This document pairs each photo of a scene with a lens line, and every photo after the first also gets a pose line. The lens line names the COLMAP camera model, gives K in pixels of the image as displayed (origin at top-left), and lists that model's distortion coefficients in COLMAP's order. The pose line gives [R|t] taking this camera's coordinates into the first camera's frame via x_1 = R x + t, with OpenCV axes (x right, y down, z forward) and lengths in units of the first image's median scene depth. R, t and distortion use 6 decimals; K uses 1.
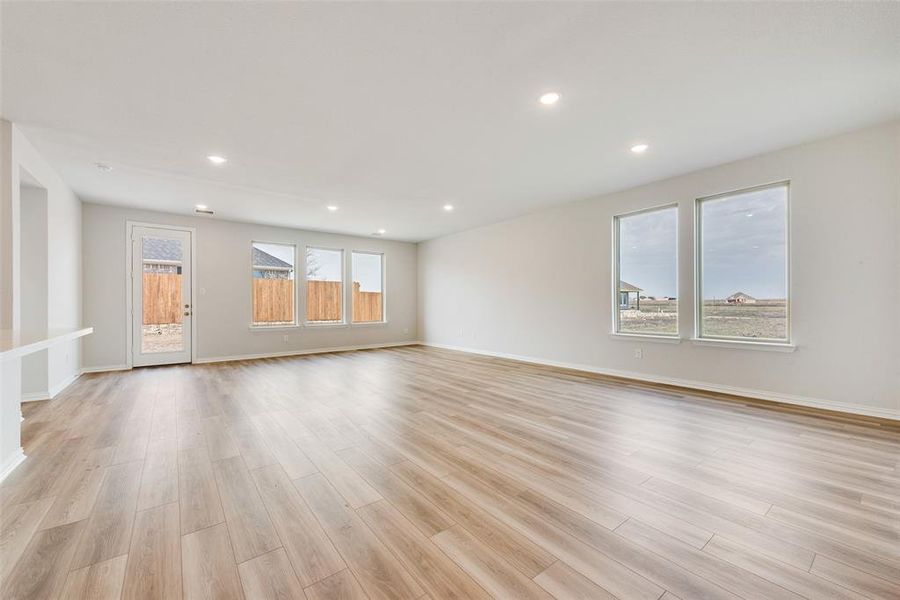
lens RADIAL K [[349.8, 0, 450.1], [0, 349.8, 304.1], [0, 0, 1]] dist [0.004252, 0.000355]
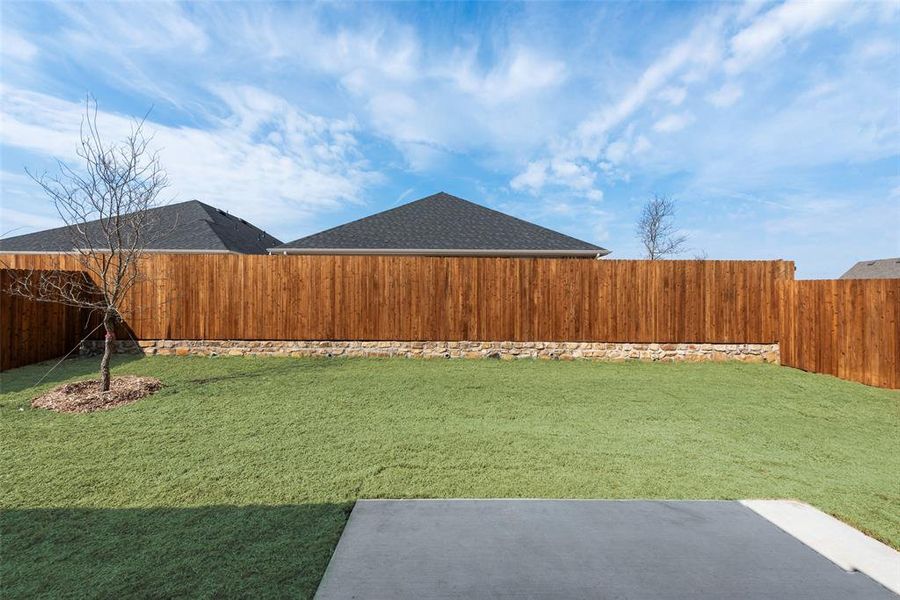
lens RADIAL K [[349.8, 0, 448.9], [0, 349.8, 302.9], [0, 0, 1]] dist [0.004252, 0.000355]
pose [[0.791923, 0.001837, -0.610618, -0.965470], [-0.005039, 0.999981, -0.003527, -0.013123], [0.610600, 0.005870, 0.791917, 1.104772]]
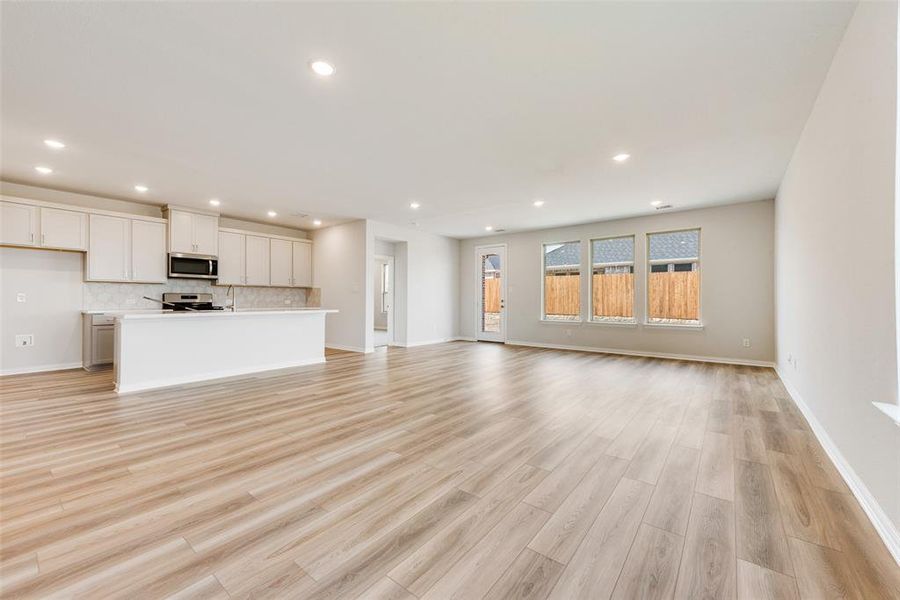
lens RADIAL K [[349.8, 0, 447.6], [0, 349.8, 298.3], [0, 0, 1]] dist [0.004252, 0.000355]
pose [[0.253121, -0.001658, -0.967433, 0.509106], [-0.001328, 0.999997, -0.002062, -0.002058], [0.967434, 0.001807, 0.253118, 0.450260]]
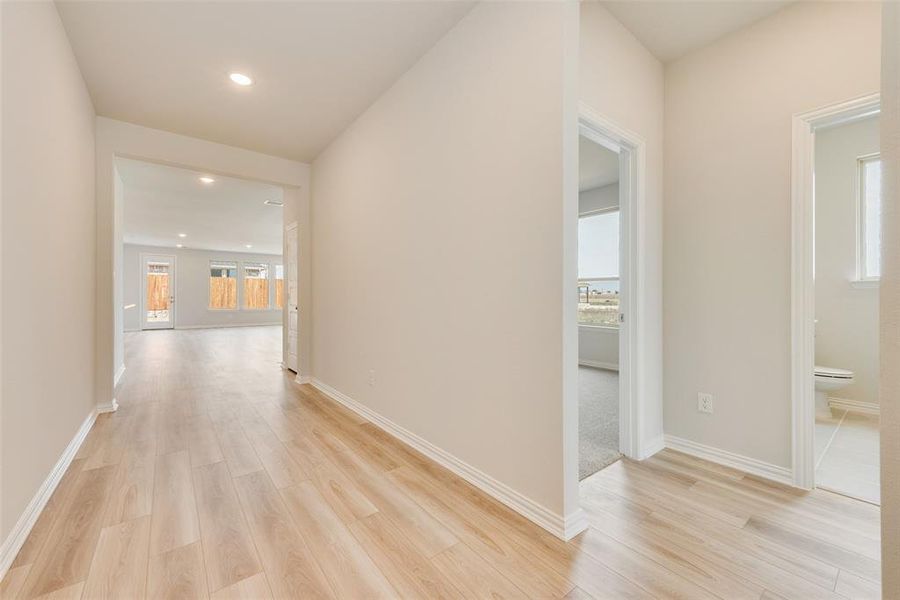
lens RADIAL K [[349.8, 0, 452.4], [0, 349.8, 296.0], [0, 0, 1]] dist [0.004252, 0.000355]
pose [[0.999915, 0.003724, 0.012467, 0.670609], [-0.003709, 0.999992, -0.001280, -0.006340], [-0.012472, 0.001233, 0.999921, -0.823011]]
